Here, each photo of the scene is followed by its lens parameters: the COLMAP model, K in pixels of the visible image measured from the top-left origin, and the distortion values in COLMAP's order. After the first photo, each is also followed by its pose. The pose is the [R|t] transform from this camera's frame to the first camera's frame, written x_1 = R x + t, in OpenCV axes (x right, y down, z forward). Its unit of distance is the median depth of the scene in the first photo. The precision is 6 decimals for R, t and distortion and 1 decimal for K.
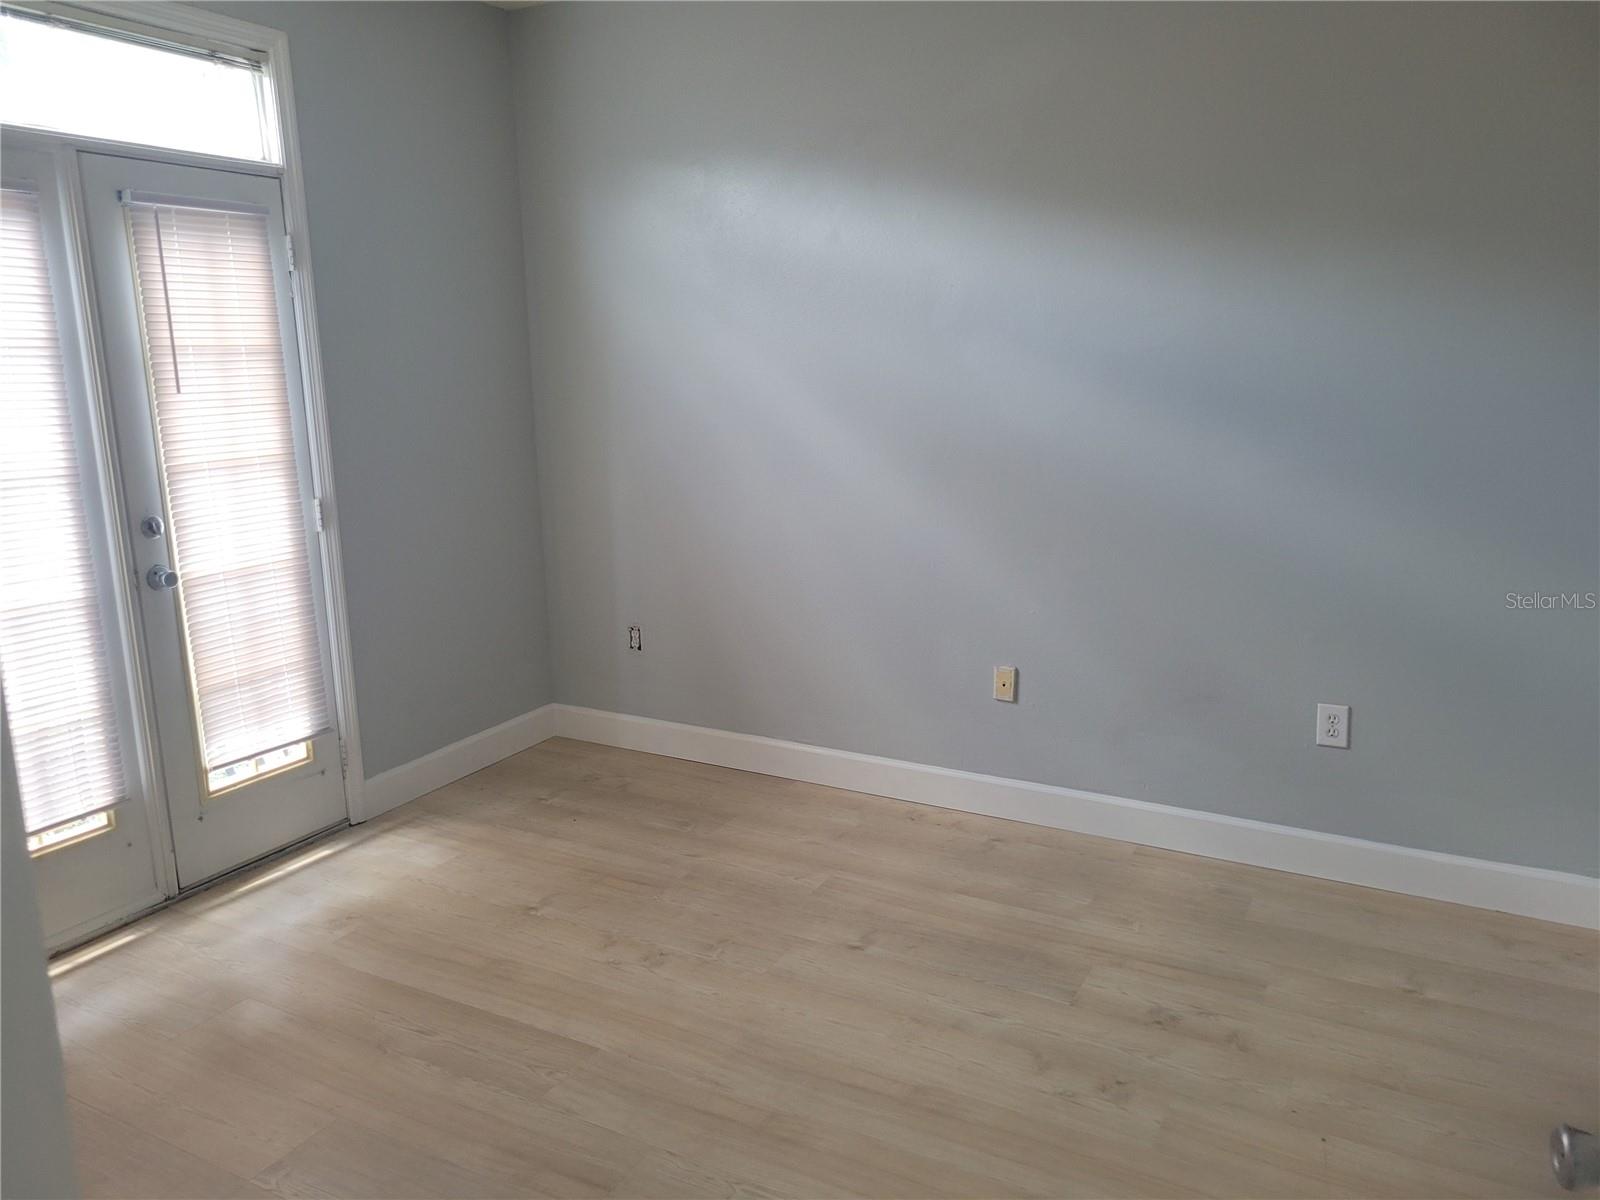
lens RADIAL K [[1178.7, 0, 770.0], [0, 1178.7, 598.5], [0, 0, 1]] dist [0.062393, -0.049221]
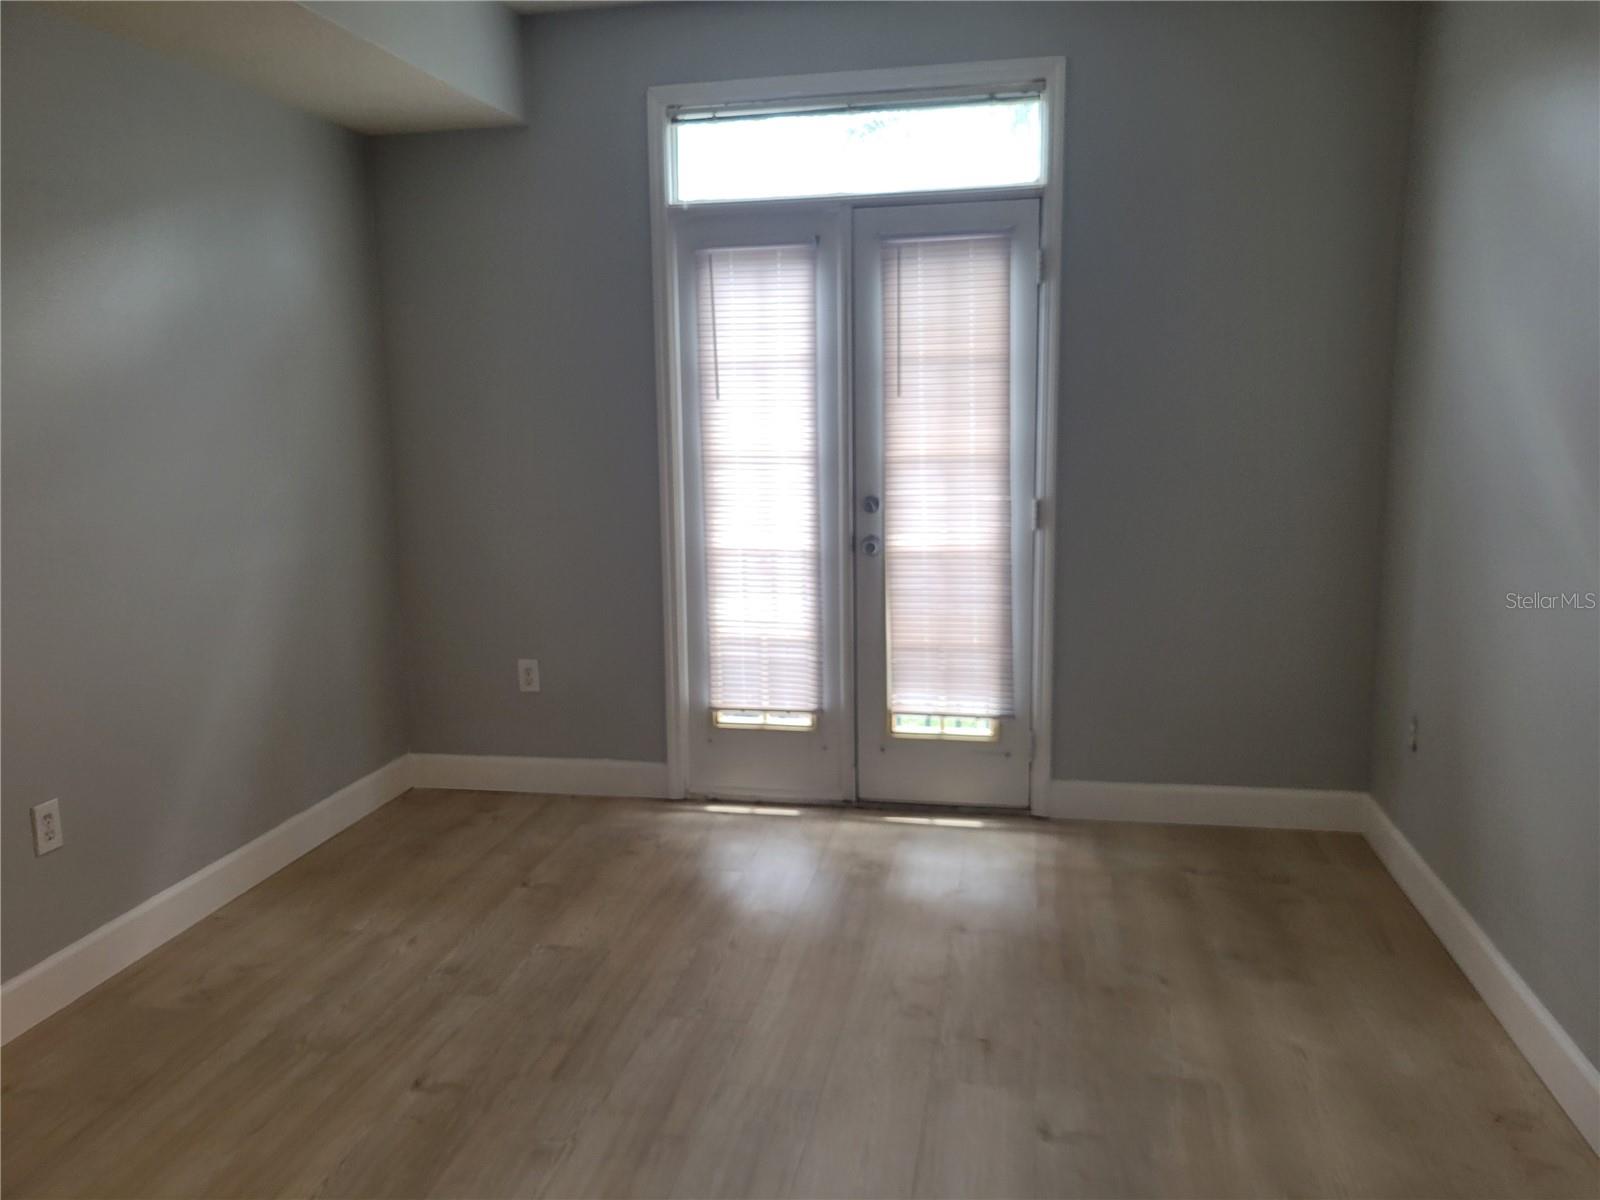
lens RADIAL K [[1228.8, 0, 795.9], [0, 1228.8, 620.3], [0, 0, 1]] dist [0.009241, -0.000009]
pose [[0.318318, 0.188834, -0.928986, 0.620981], [-0.178755, 0.974337, 0.136802, -0.096803], [0.930978, 0.122515, 0.343904, 0.474535]]
